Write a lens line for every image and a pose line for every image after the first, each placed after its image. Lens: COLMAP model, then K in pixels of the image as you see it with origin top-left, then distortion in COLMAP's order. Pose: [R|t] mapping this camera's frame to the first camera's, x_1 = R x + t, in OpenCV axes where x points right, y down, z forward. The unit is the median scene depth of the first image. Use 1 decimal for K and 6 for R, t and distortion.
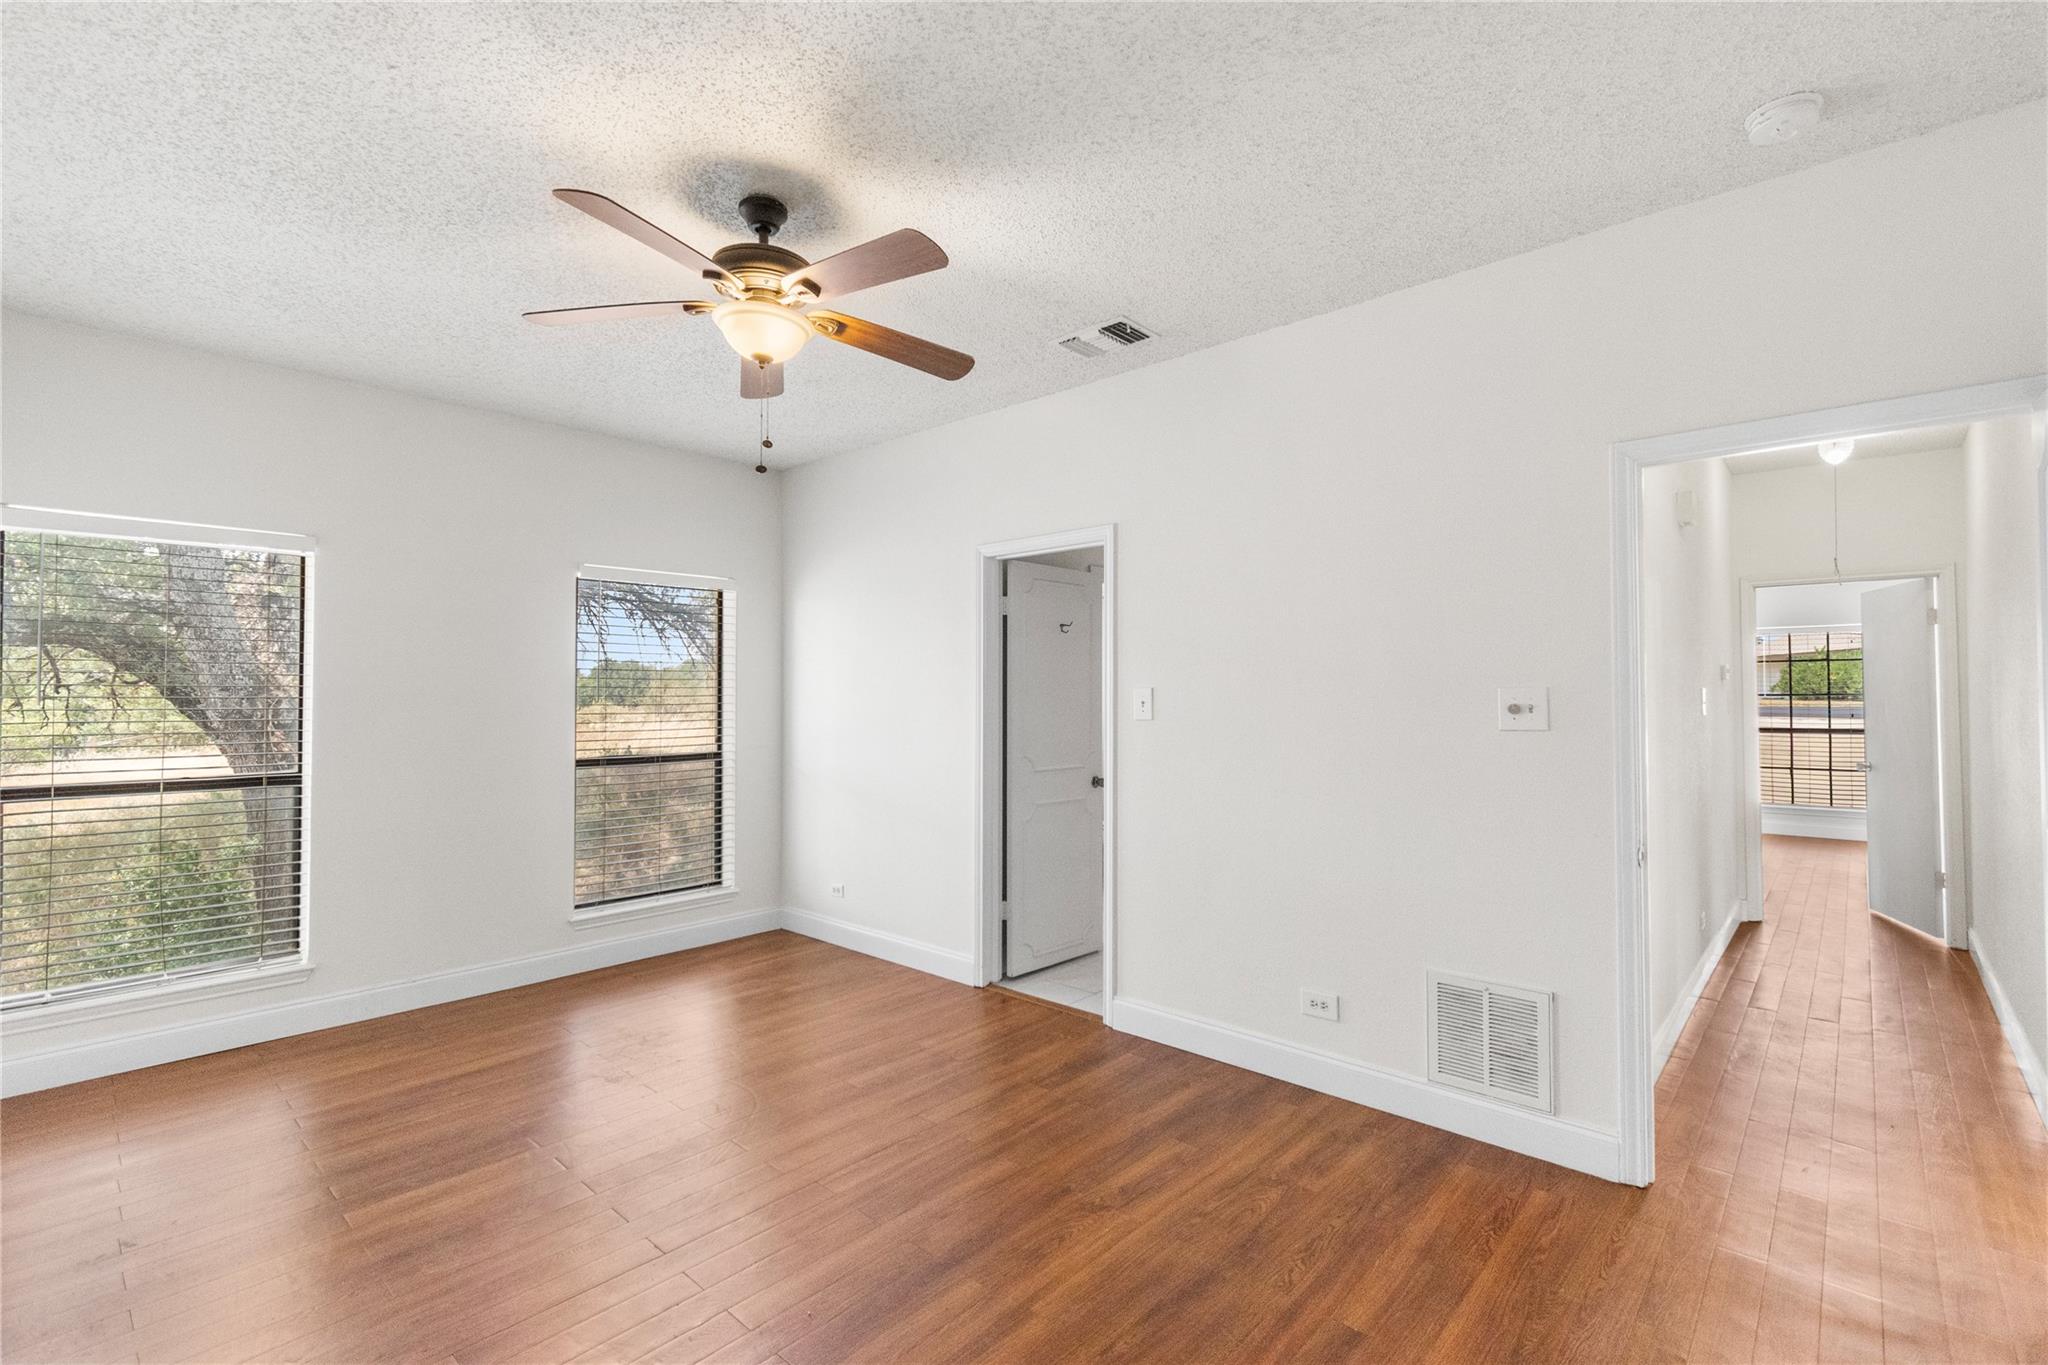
lens RADIAL K [[908.6, 0, 1024.0], [0, 908.6, 682.5], [0, 0, 1]] dist [-0.002262, 0.000712]
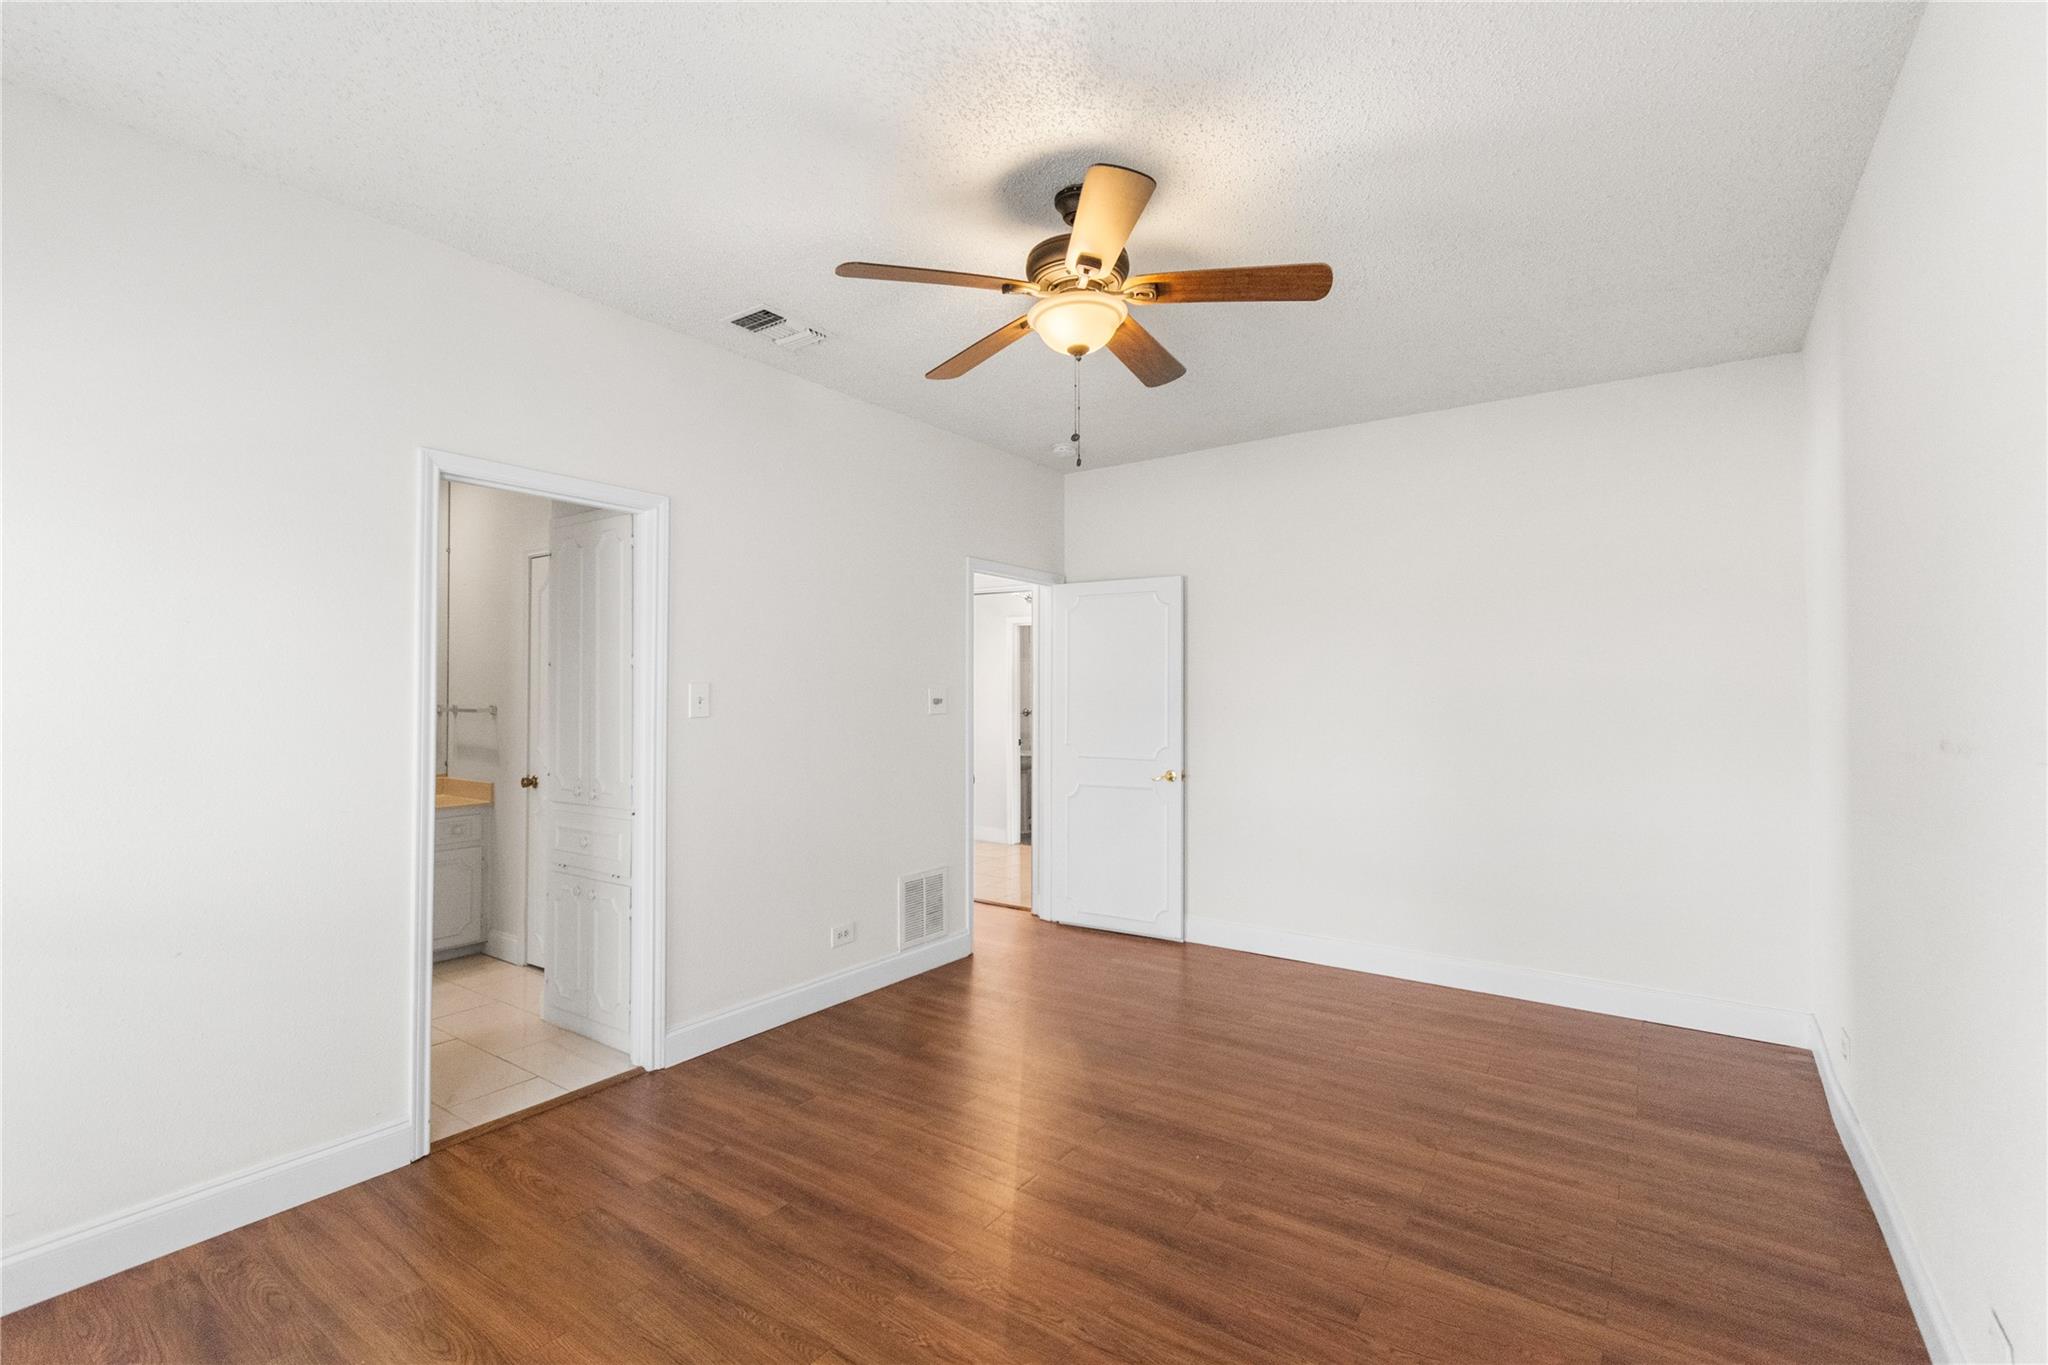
lens RADIAL K [[908.6, 0, 1024.0], [0, 908.6, 682.5], [0, 0, 1]] dist [-0.002262, 0.000712]
pose [[-0.126487, 0.014884, 0.991857, -0.984212], [-0.018730, 0.999673, -0.017390, 0.018444], [-0.991791, -0.020777, -0.126167, 0.920721]]
